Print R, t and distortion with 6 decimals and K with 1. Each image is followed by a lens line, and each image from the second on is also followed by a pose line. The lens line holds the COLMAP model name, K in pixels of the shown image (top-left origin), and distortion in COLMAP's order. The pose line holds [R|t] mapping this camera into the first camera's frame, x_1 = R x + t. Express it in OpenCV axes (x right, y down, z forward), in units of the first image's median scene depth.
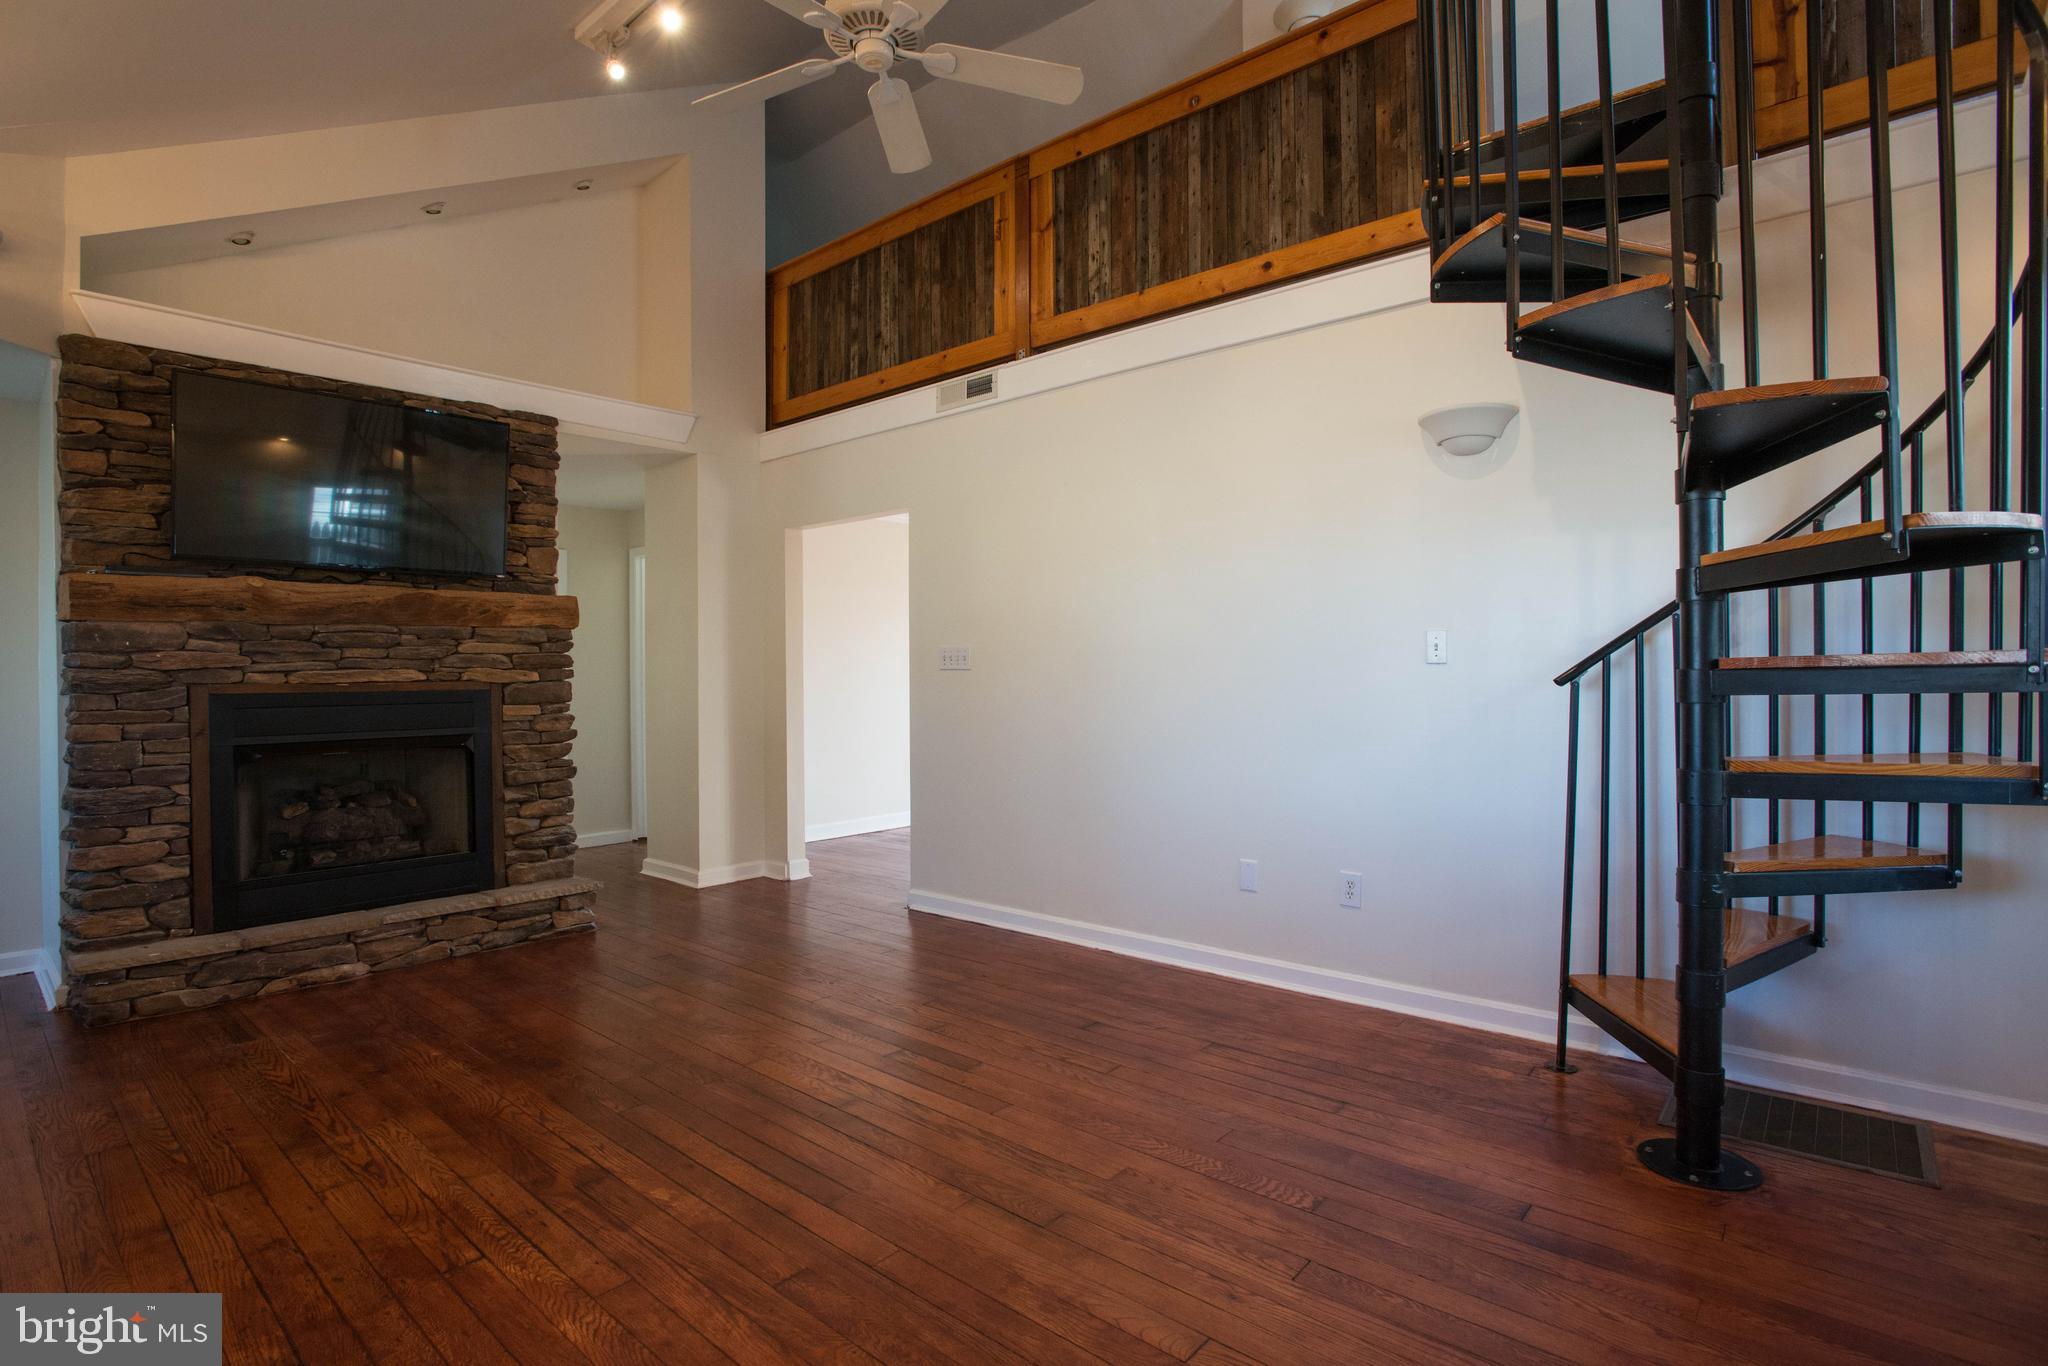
lens RADIAL K [[994.9, 0, 1018.6], [0, 994.9, 676.7], [0, 0, 1]] dist [-0.066050, 0.025457]
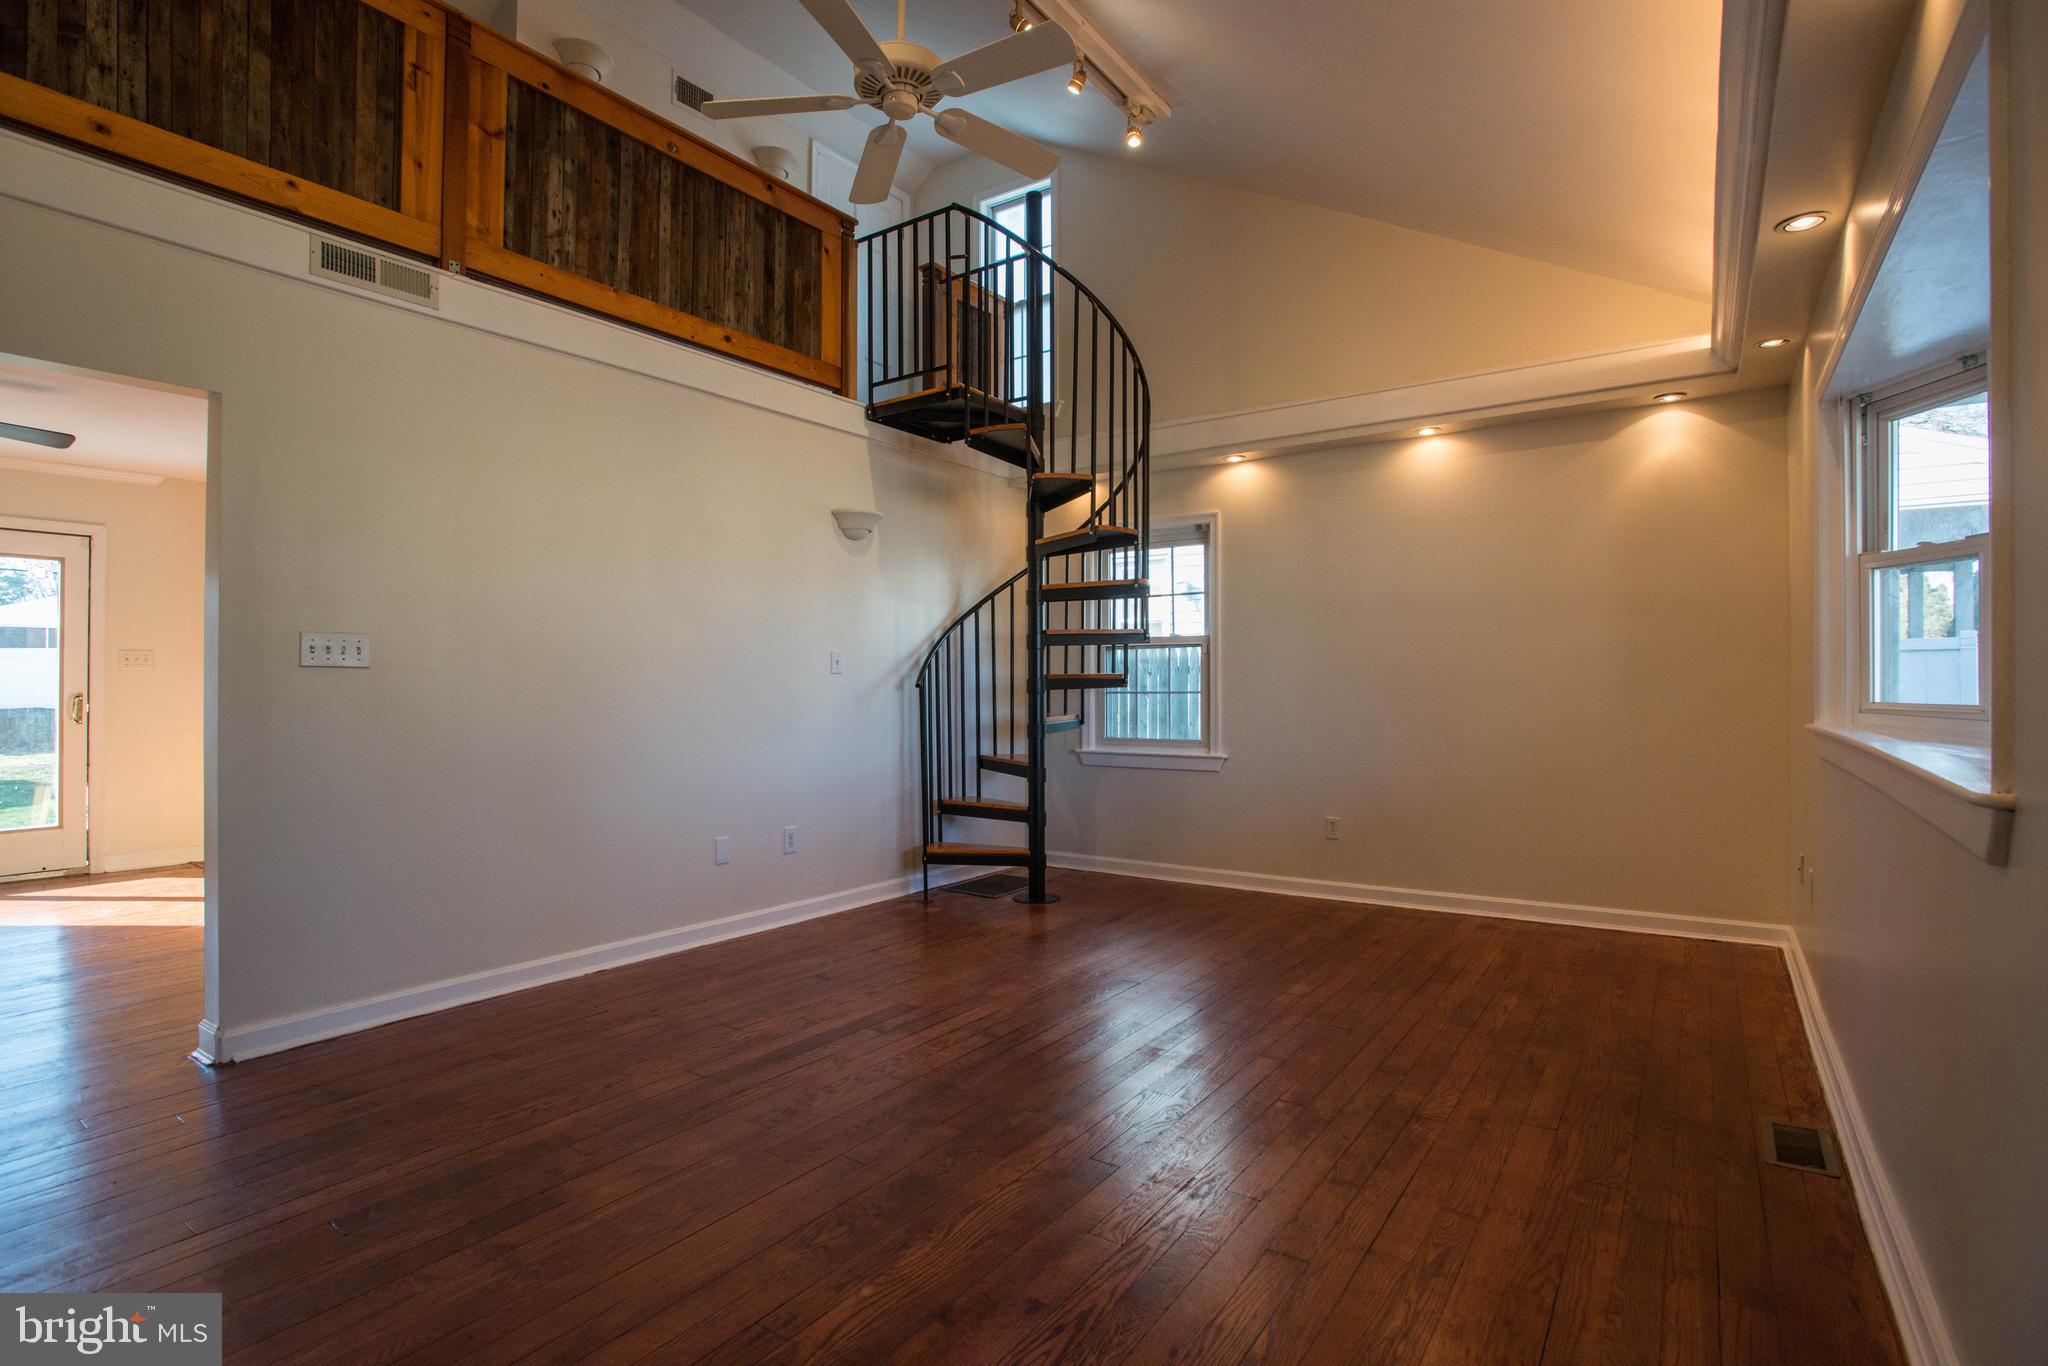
lens RADIAL K [[994.9, 0, 1018.6], [0, 994.9, 676.7], [0, 0, 1]] dist [-0.066050, 0.025457]
pose [[-0.103490, 0.013624, 0.994537, -0.881318], [0.001103, 0.999907, -0.013582, 0.009832], [-0.994630, -0.000309, -0.103495, 0.698453]]
